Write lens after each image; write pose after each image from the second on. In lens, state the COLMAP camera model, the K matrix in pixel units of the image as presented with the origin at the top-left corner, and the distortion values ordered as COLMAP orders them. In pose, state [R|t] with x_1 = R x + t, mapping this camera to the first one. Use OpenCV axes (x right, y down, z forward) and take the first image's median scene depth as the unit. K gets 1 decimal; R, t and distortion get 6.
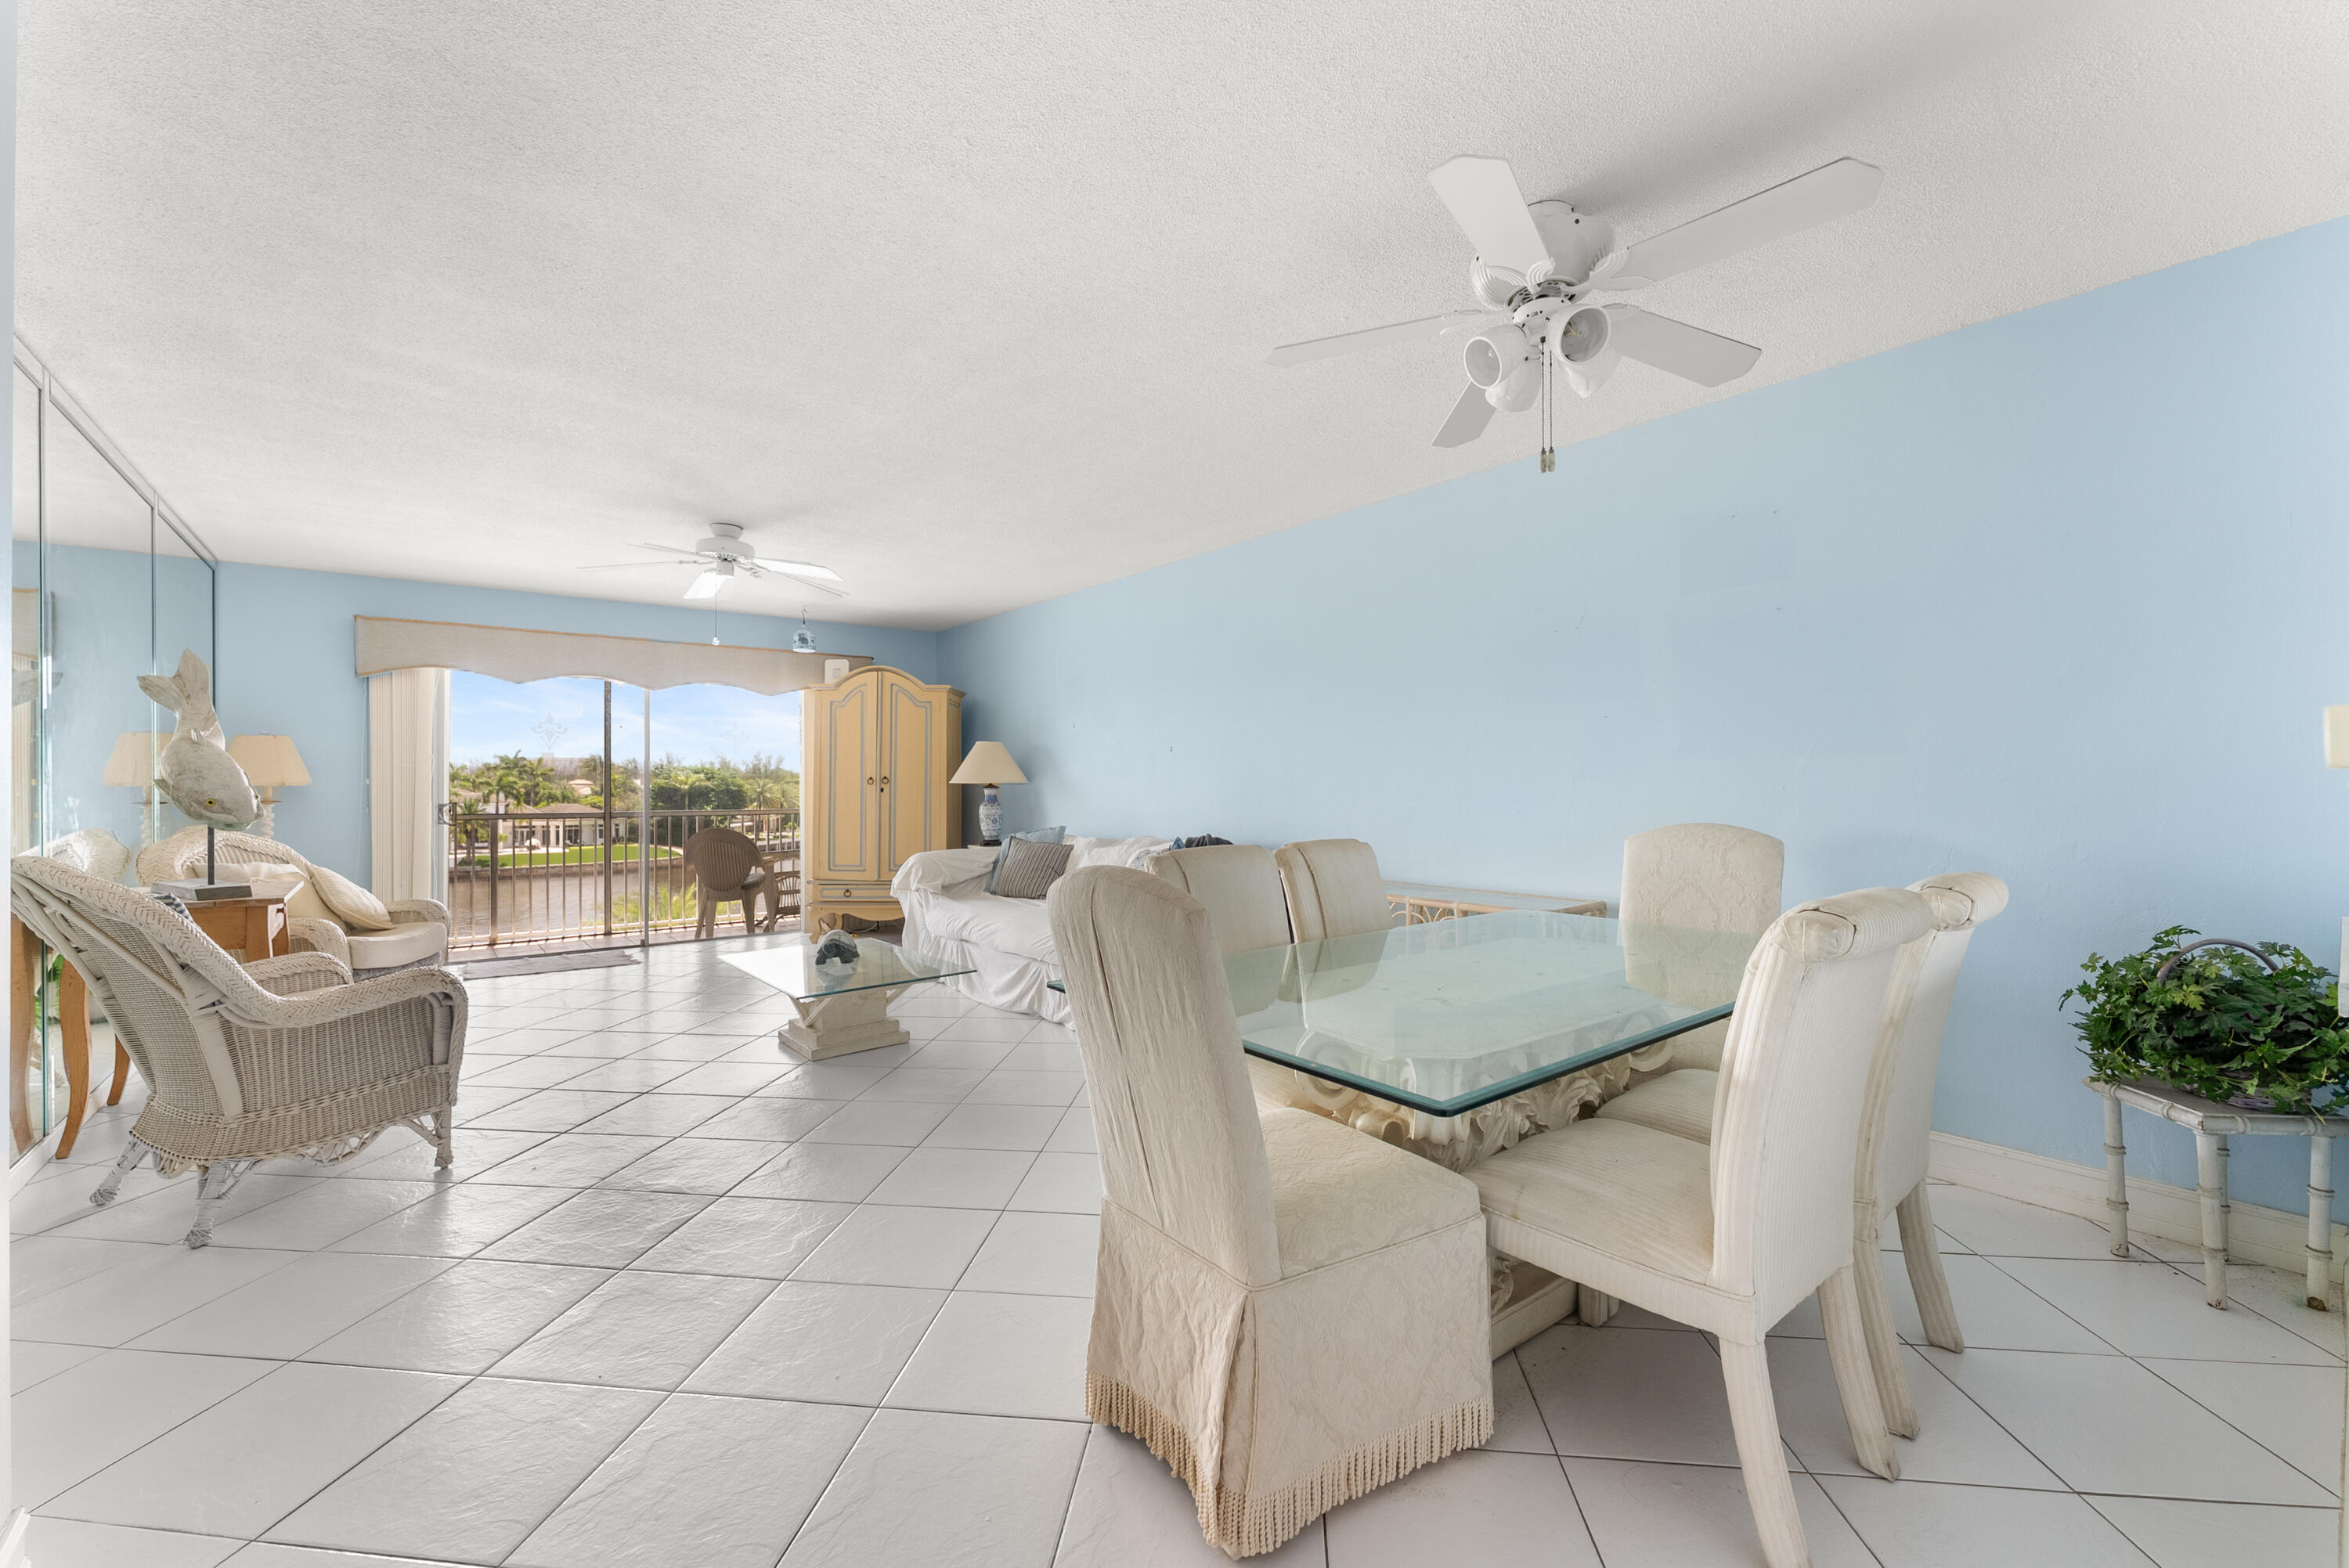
lens RADIAL K [[938.2, 0, 1174.5], [0, 938.2, 784.0], [0, 0, 1]] dist [0.000759, -0.000548]
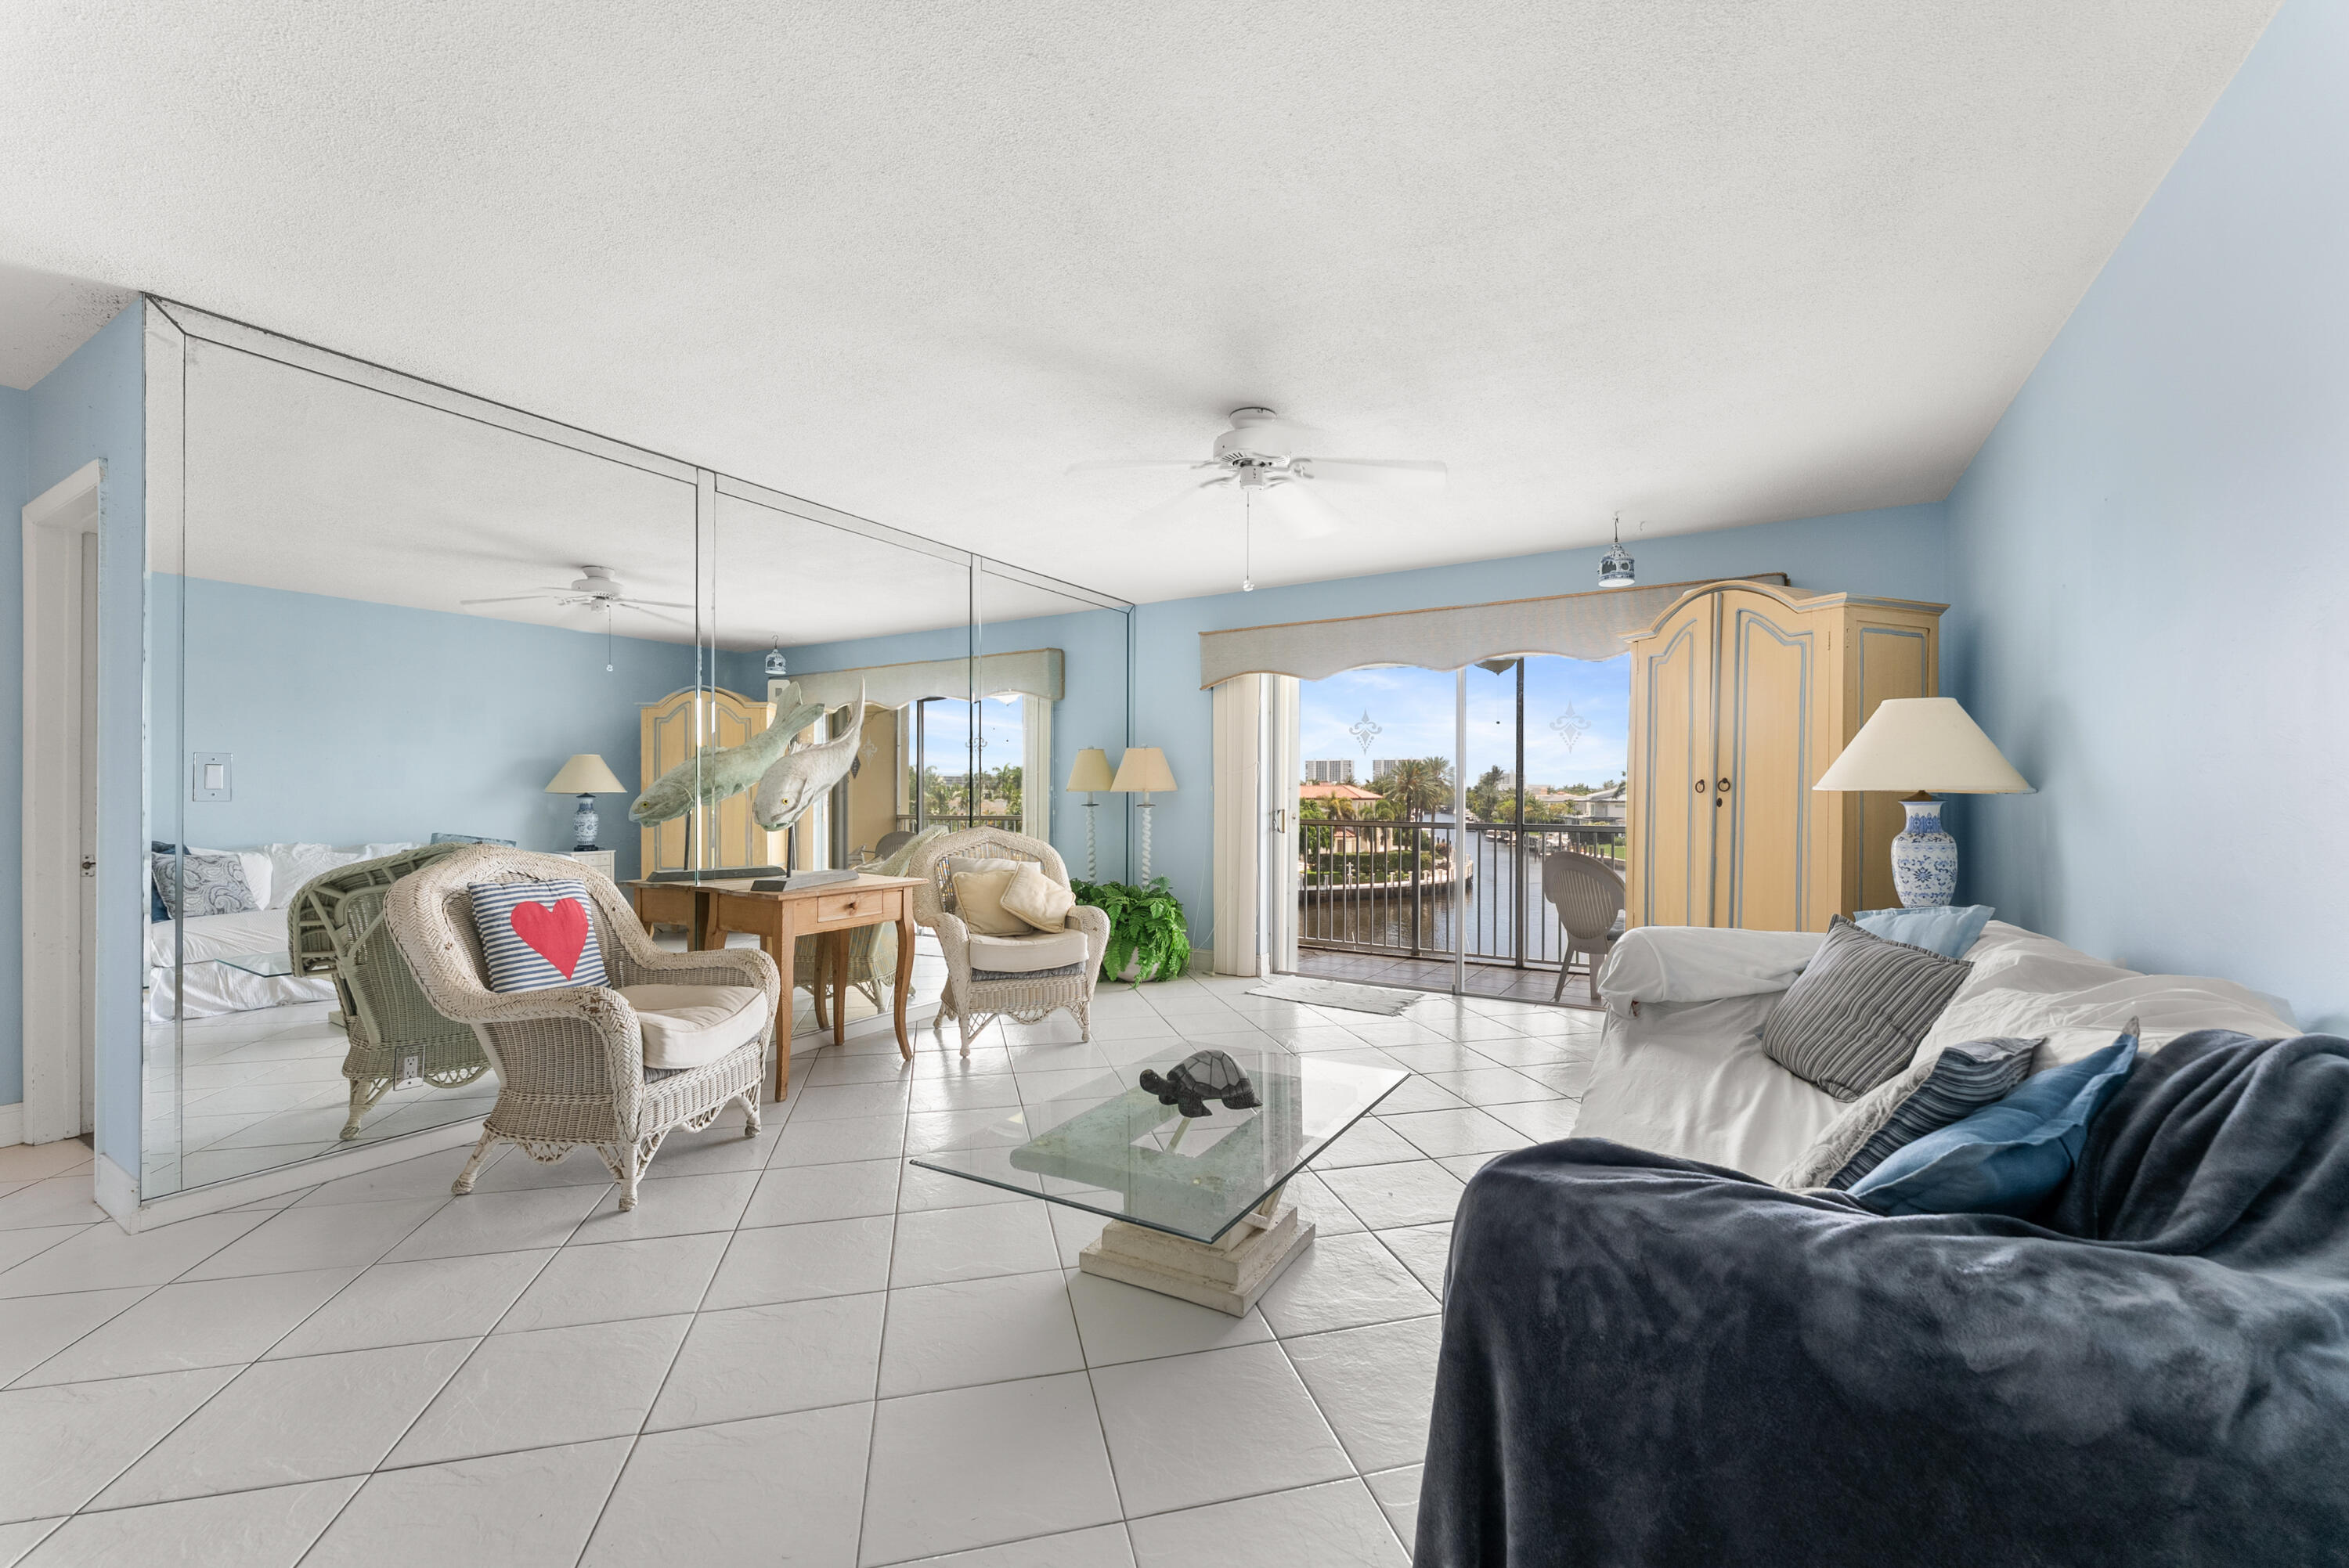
lens RADIAL K [[938.2, 0, 1174.5], [0, 938.2, 784.0], [0, 0, 1]] dist [0.000759, -0.000548]
pose [[0.336612, -0.005693, -0.941626, 0.108927], [-0.004210, 0.999963, -0.007551, 0.000879], [0.941634, 0.006506, 0.336575, 0.516011]]
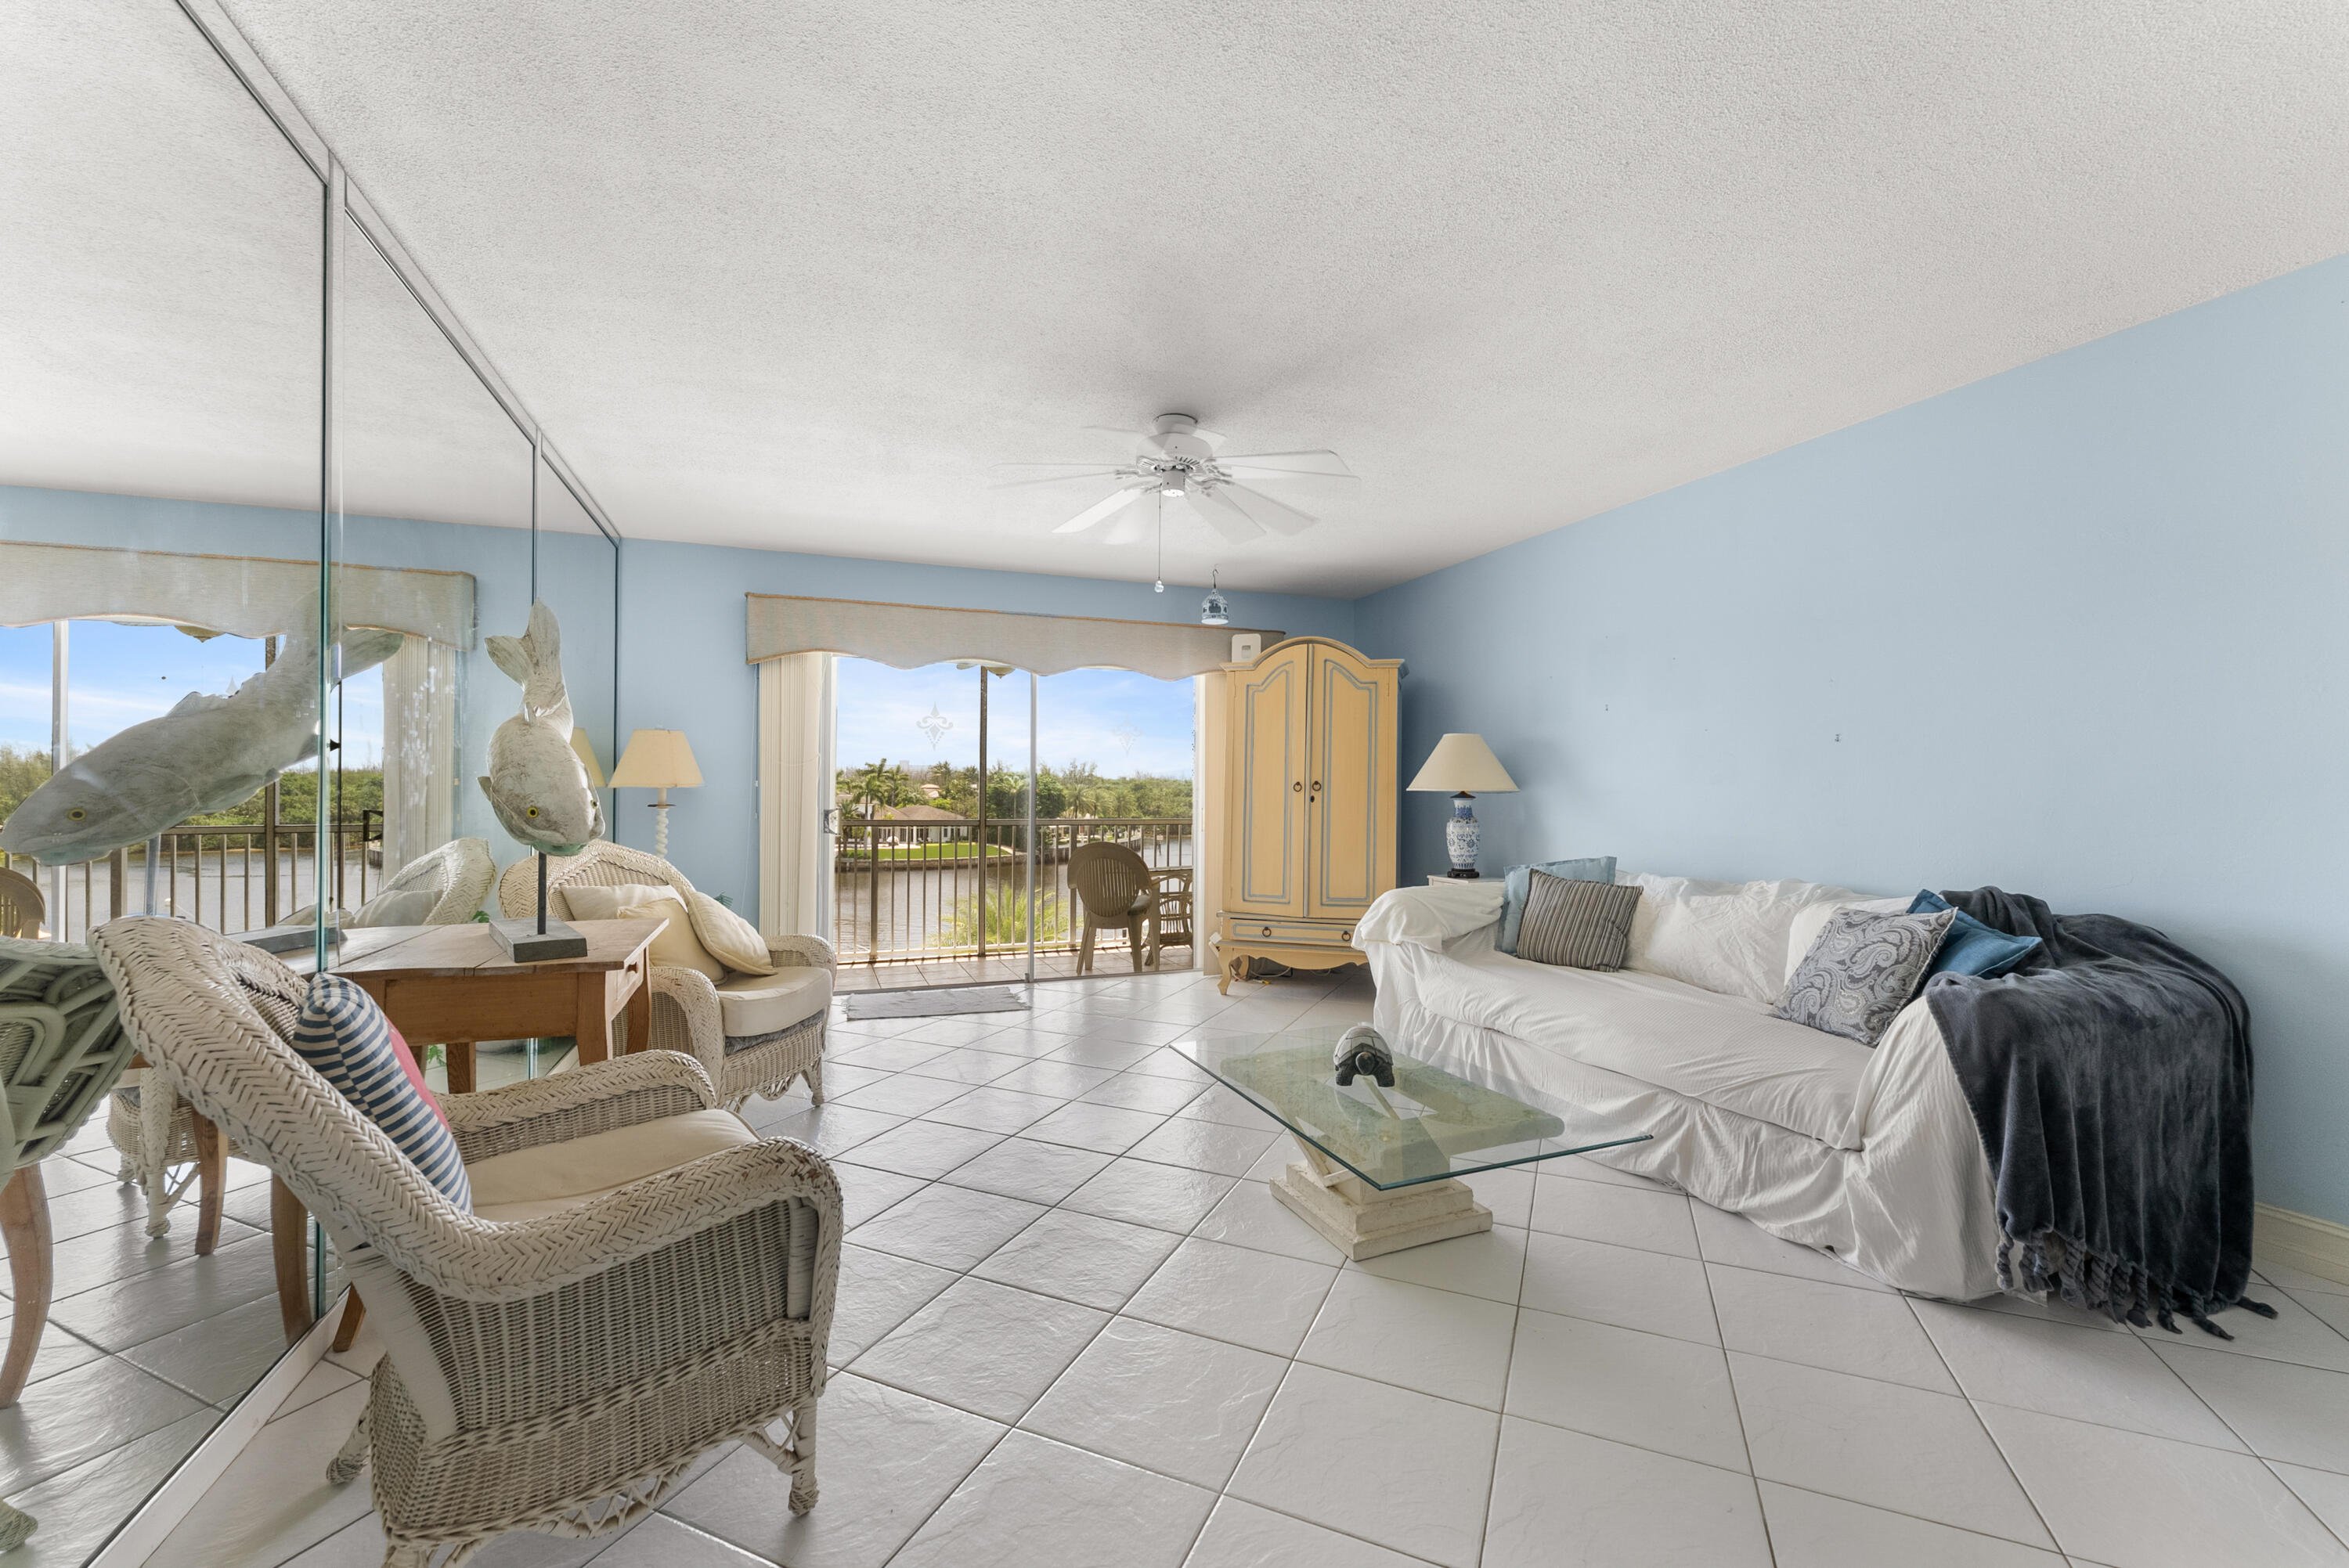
lens RADIAL K [[945.2, 0, 1178.6], [0, 945.2, 789.3], [0, 0, 1]] dist [0.001271, 0.000086]
pose [[0.953633, 0.008168, -0.300862, -0.187921], [-0.008797, 0.999961, -0.000736, 0.000073], [0.300844, 0.003349, 0.953667, 0.237821]]
